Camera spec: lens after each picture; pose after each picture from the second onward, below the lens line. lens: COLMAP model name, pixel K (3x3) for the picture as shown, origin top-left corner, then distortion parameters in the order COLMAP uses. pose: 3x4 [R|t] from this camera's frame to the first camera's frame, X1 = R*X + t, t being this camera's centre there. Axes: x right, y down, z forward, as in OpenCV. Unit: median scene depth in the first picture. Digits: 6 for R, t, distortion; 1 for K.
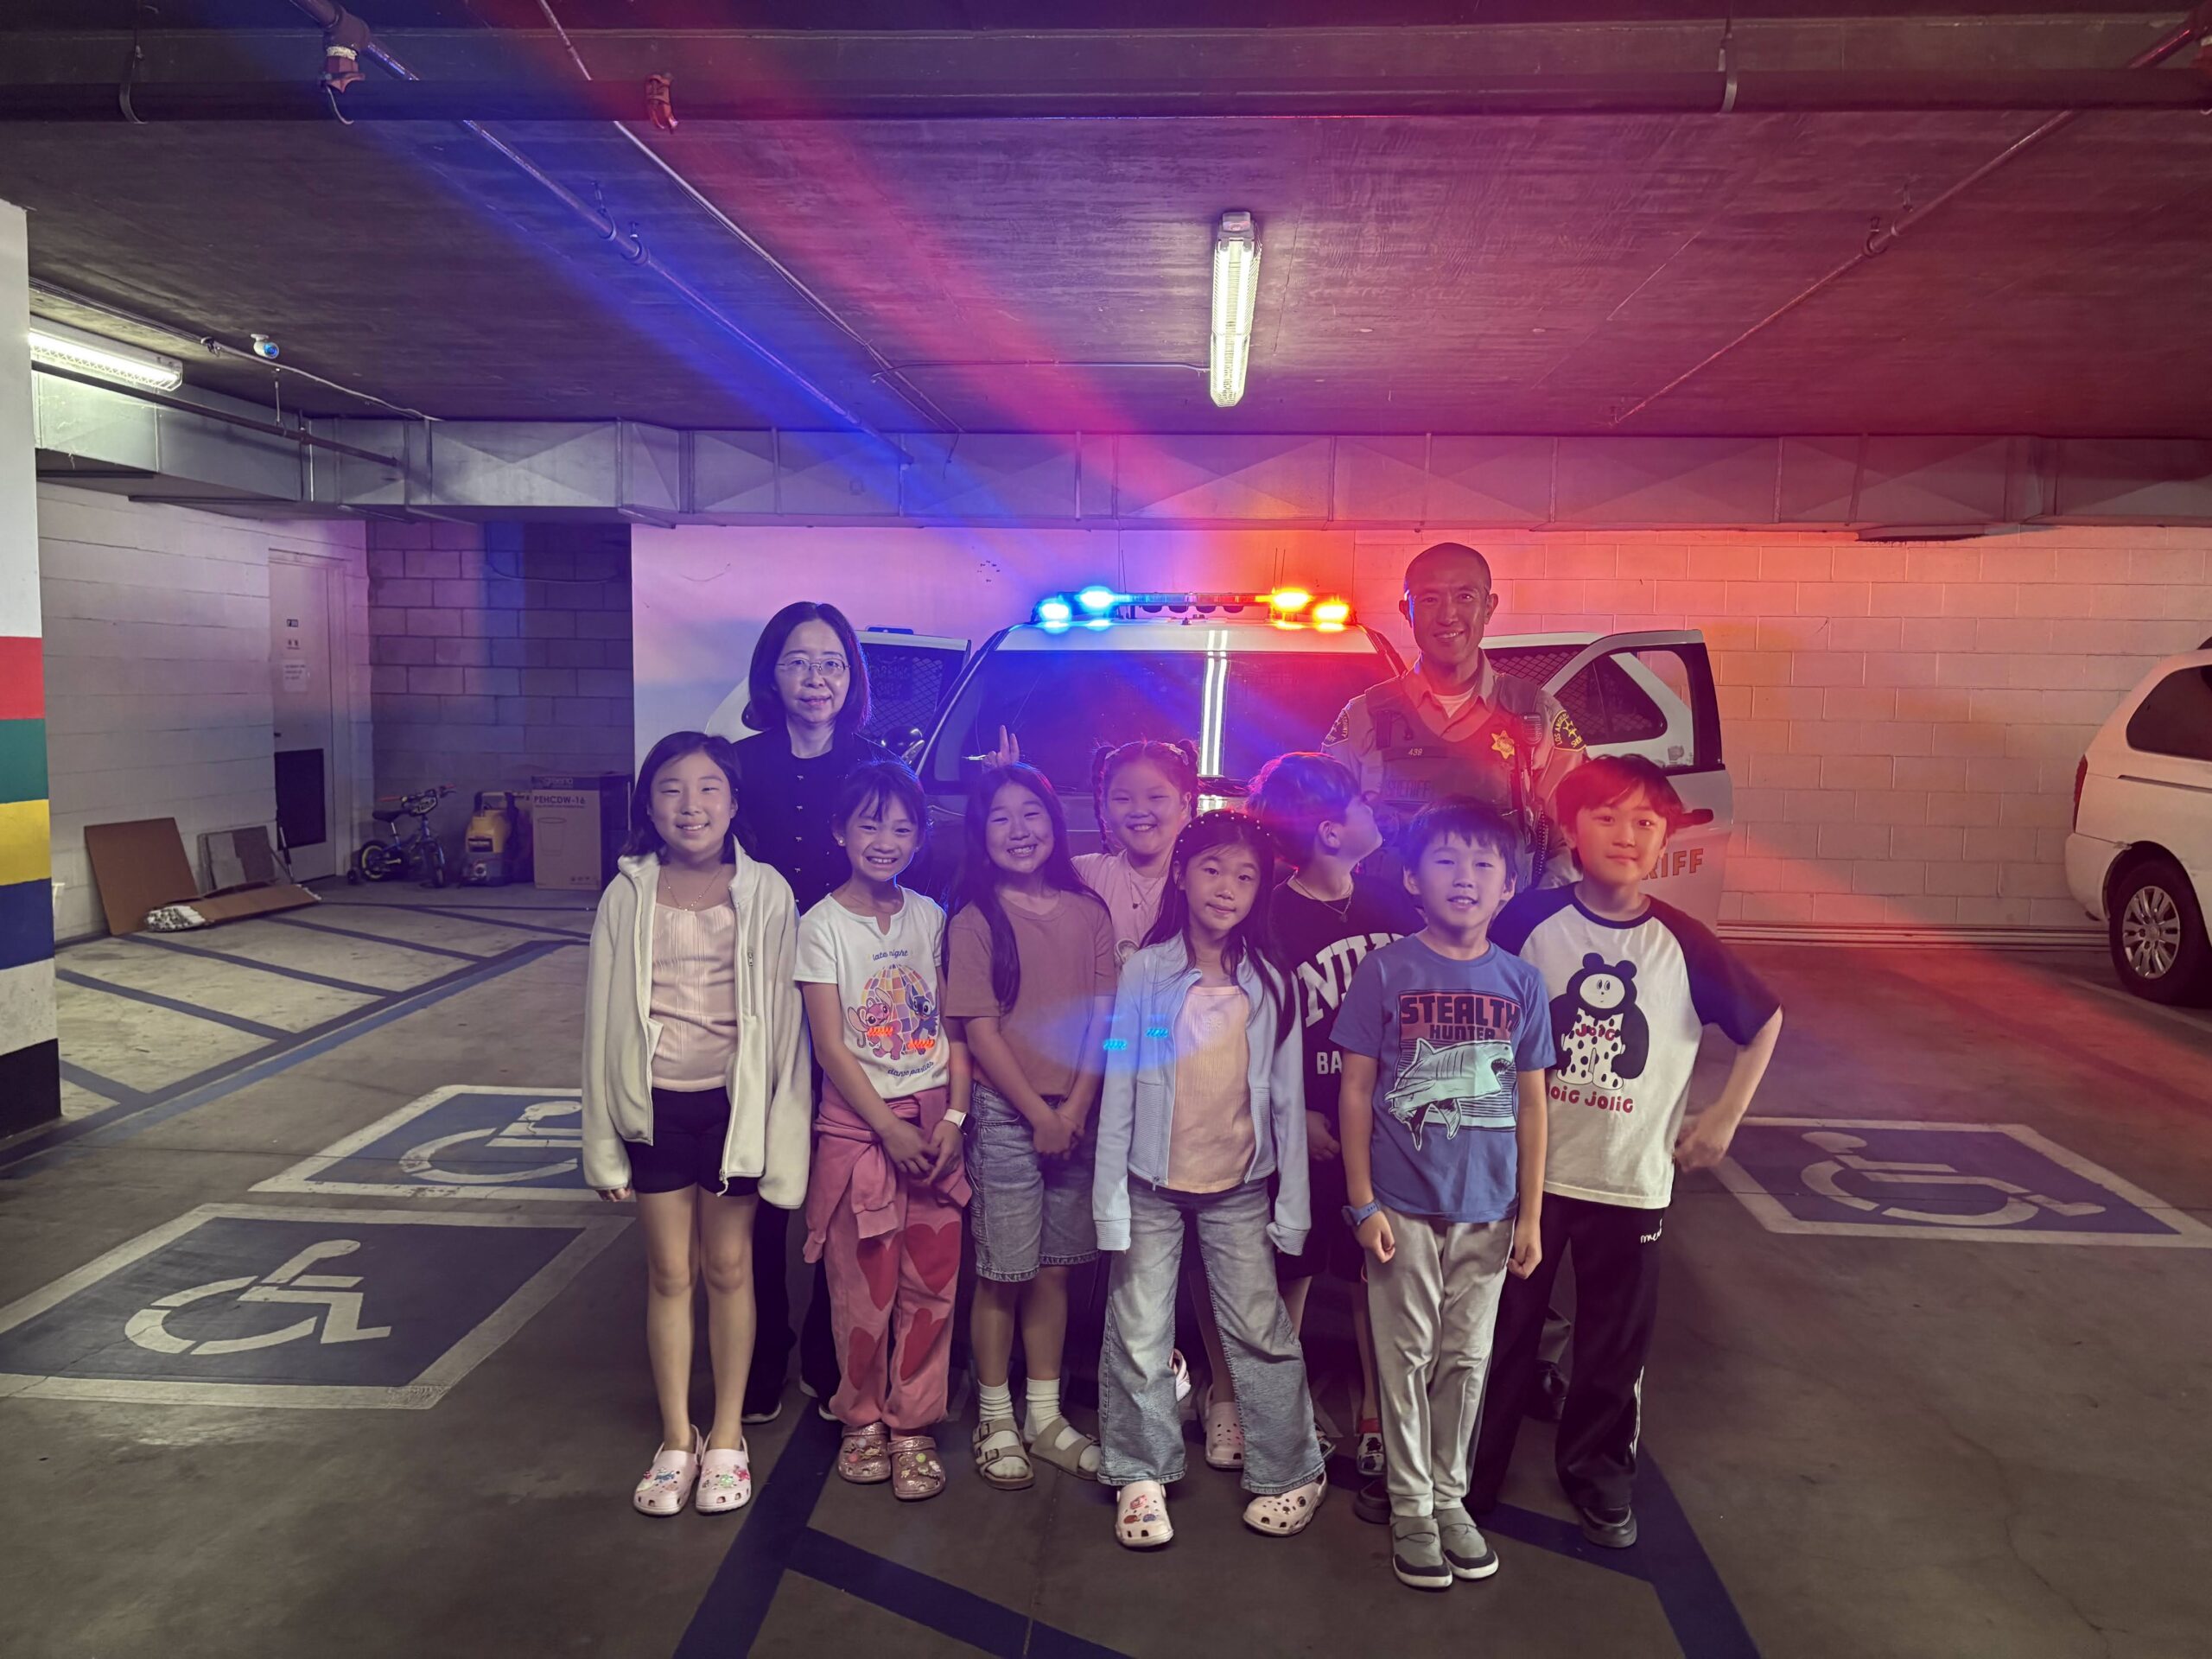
lens RADIAL K [[1668.2, 0, 1105.3], [0, 1668.2, 819.7], [0, 0, 1]] dist [0.031302, -0.002679]
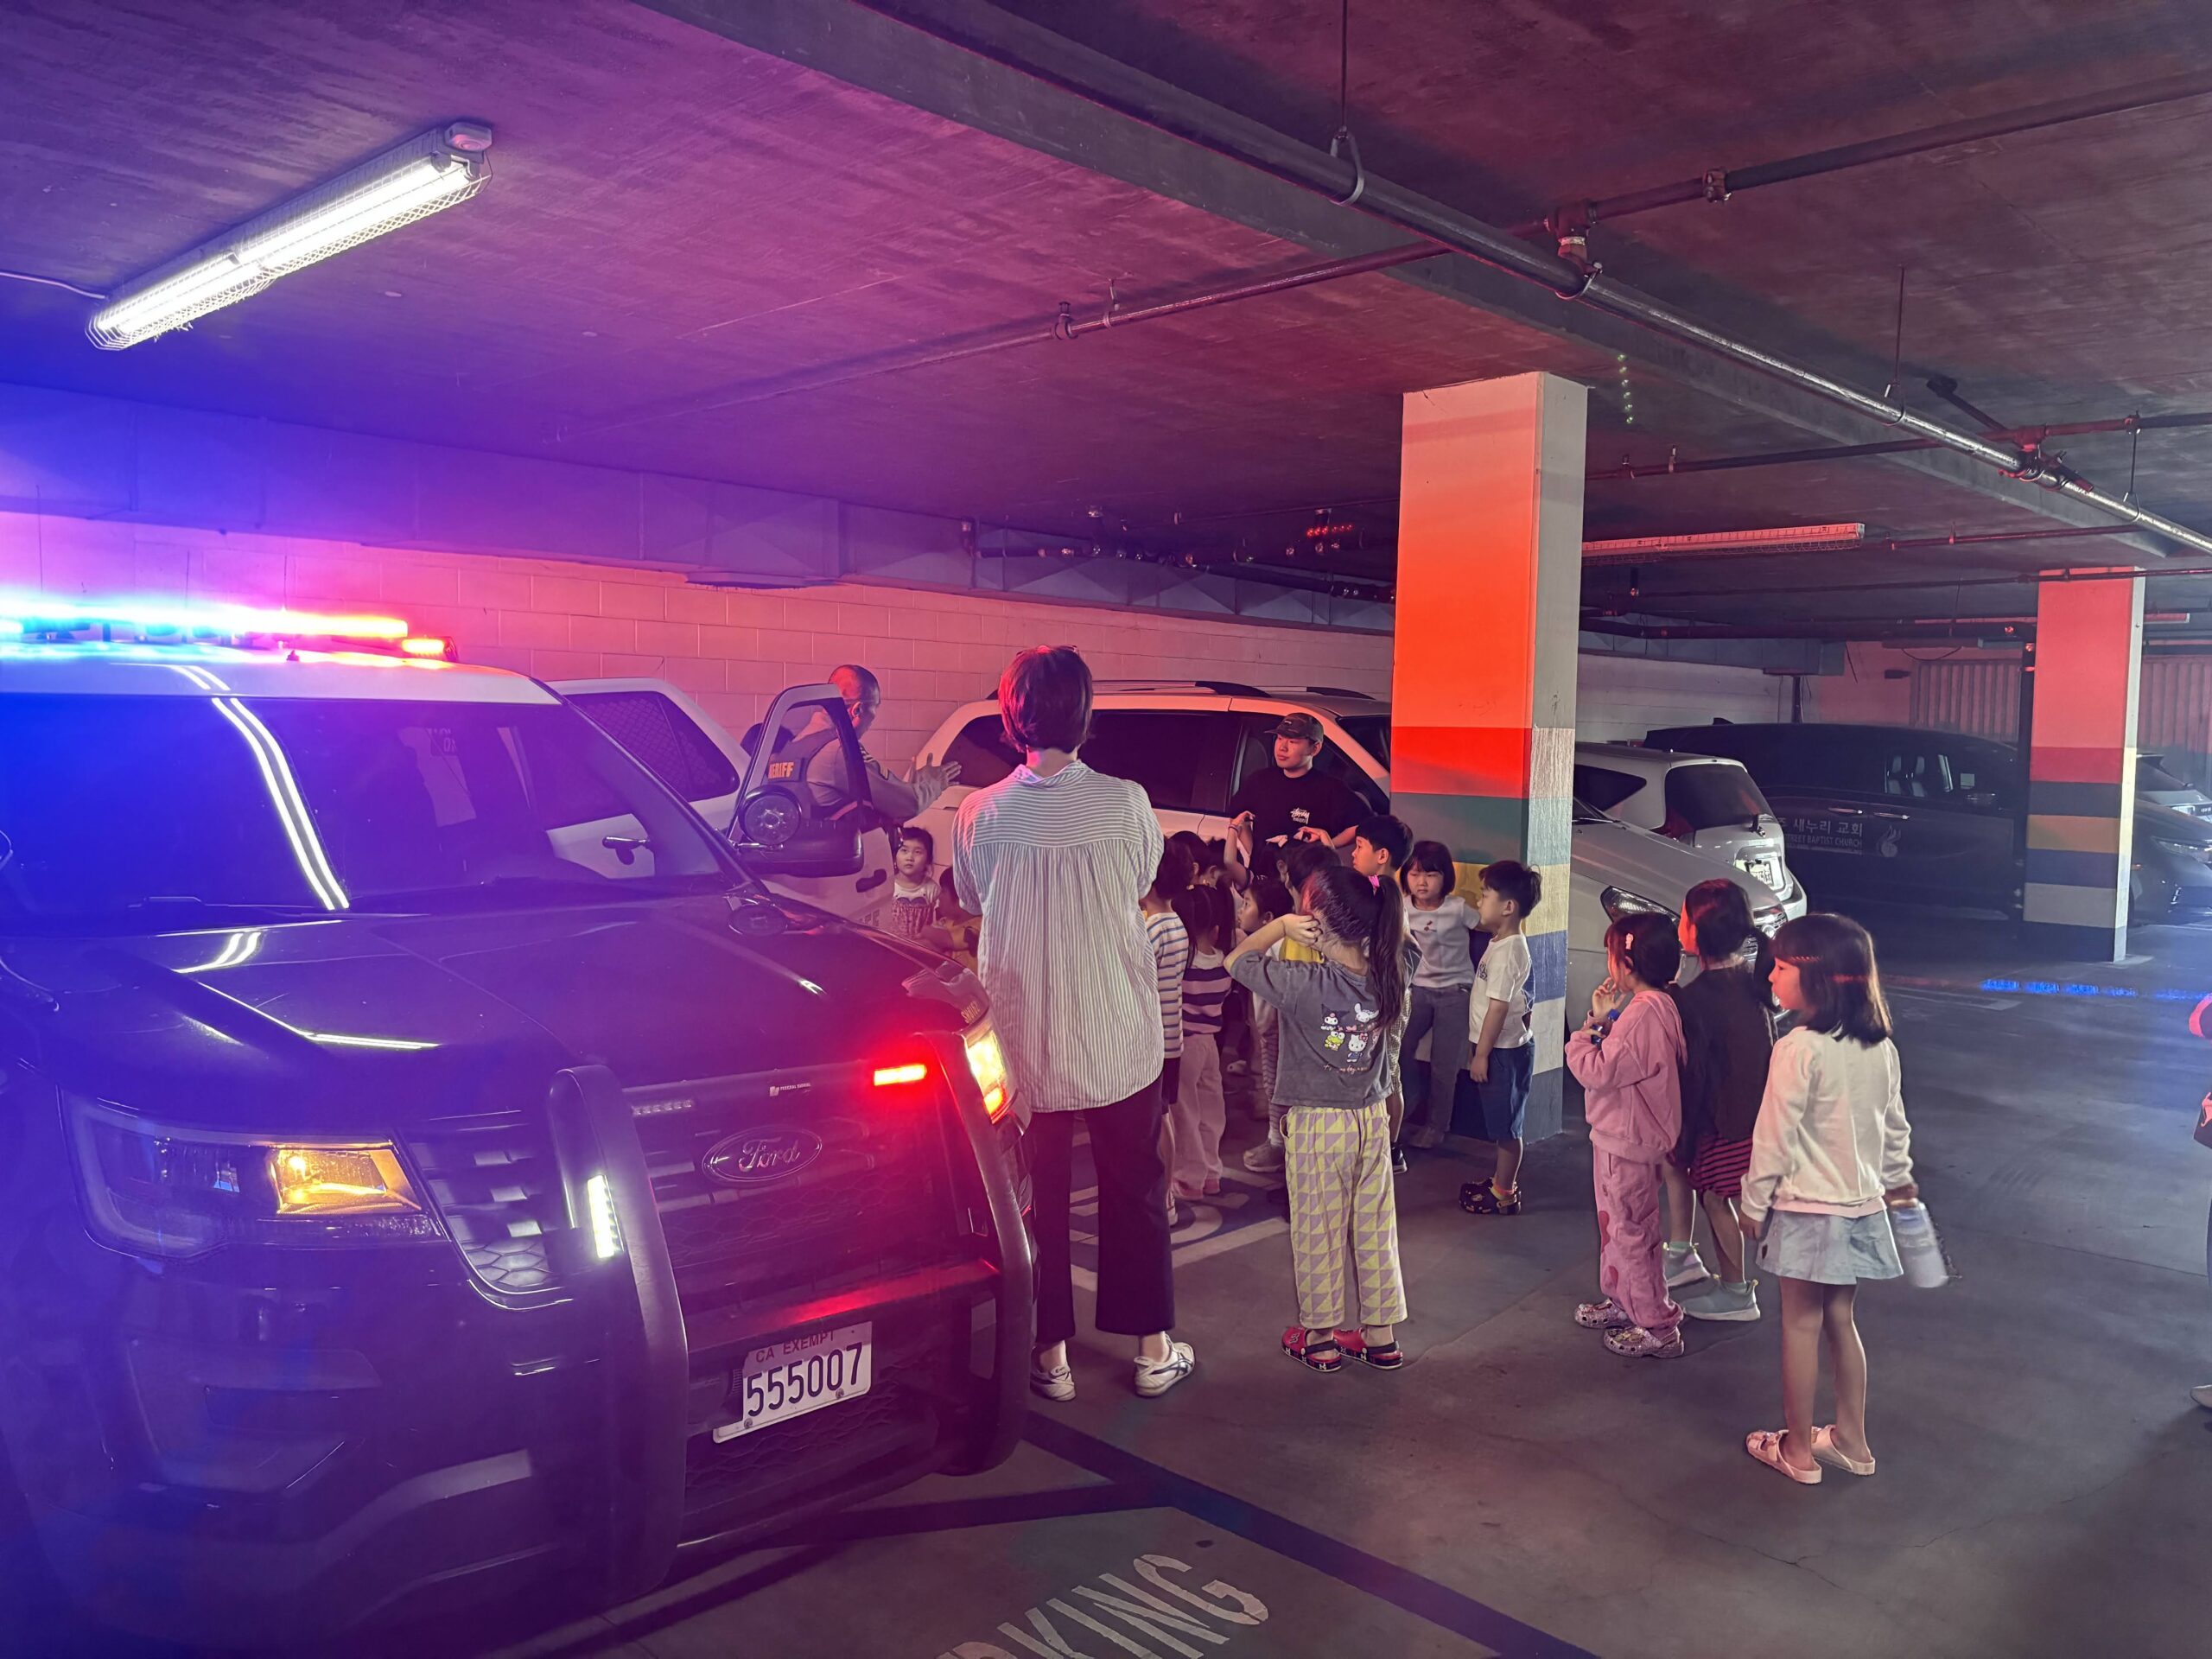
lens RADIAL K [[1684.8, 0, 1106.0], [0, 1684.8, 829.5], [0, 0, 1]] dist [-0.001325, -0.001153]
pose [[0.644766, -0.045271, 0.763038, -0.280797], [0.047866, 0.998677, 0.018805, -0.042421], [-0.762880, 0.024399, 0.646080, 0.264216]]
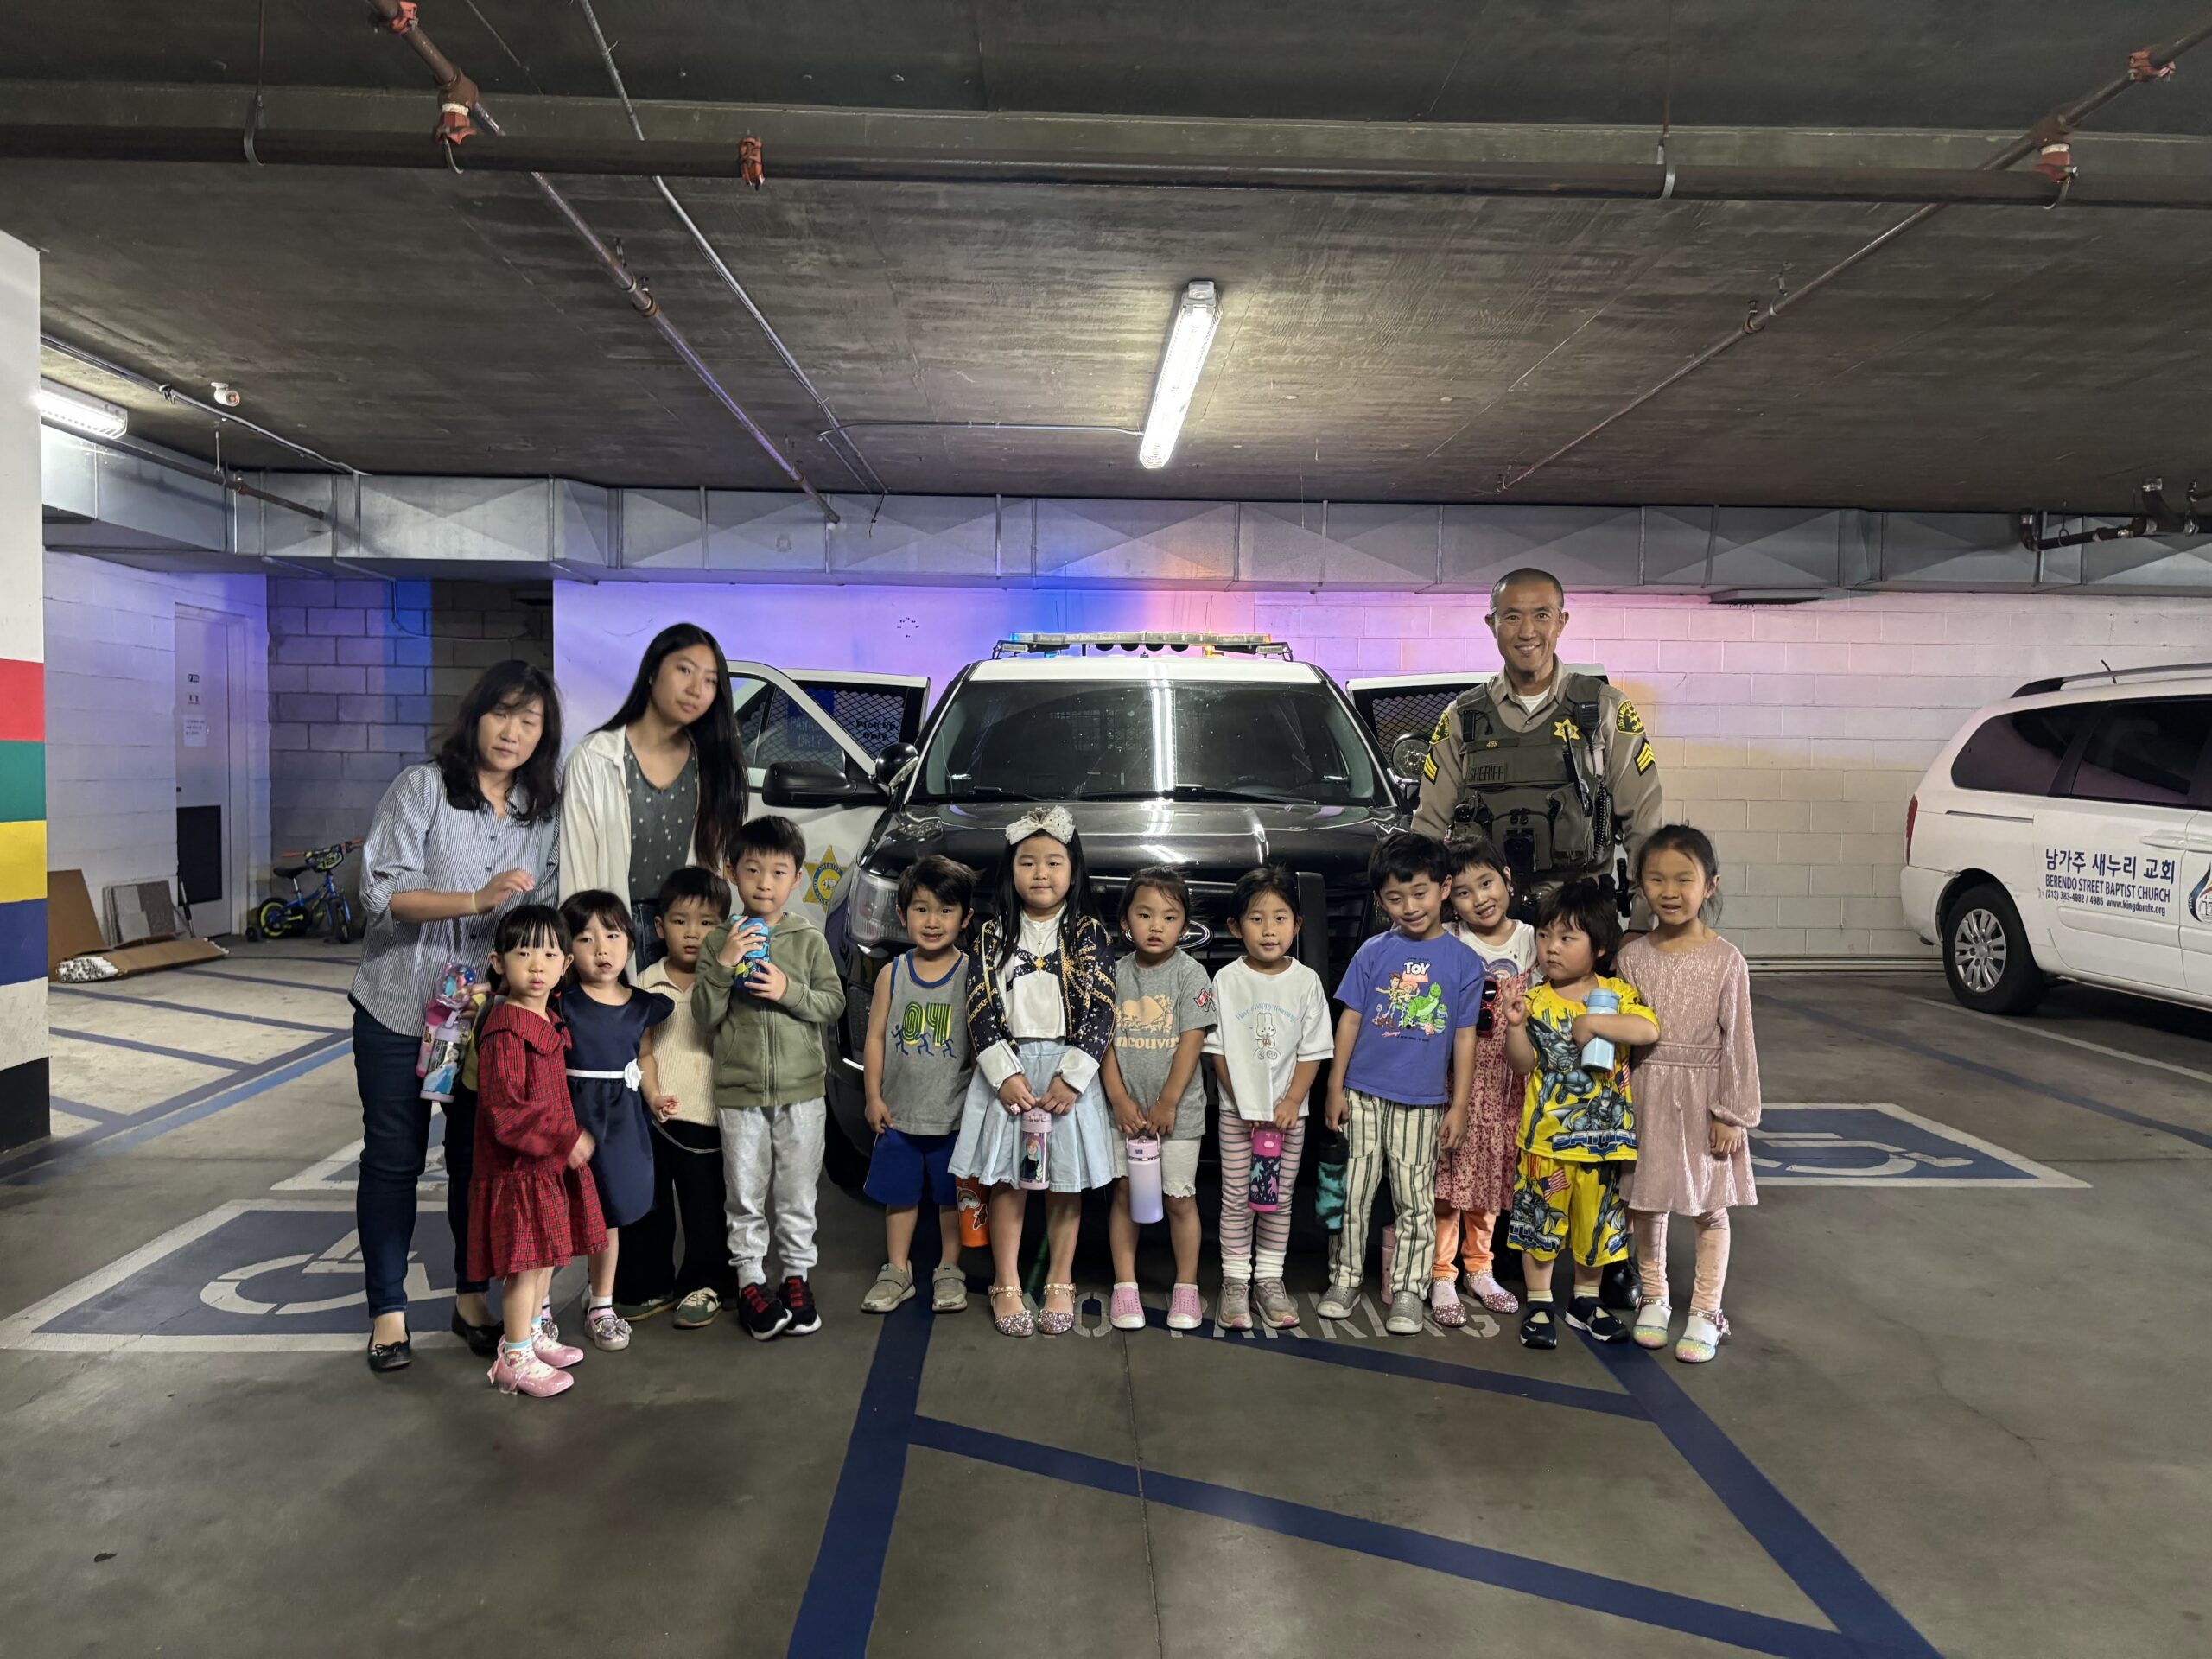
lens RADIAL K [[1667.7, 0, 1106.0], [0, 1667.7, 829.5], [0, 0, 1]] dist [0.031946, -0.002497]
pose [[0.995580, -0.005868, 0.093730, -0.077776], [0.010063, 0.998966, -0.044344, 0.041975], [-0.093373, 0.045091, 0.994610, -0.070137]]
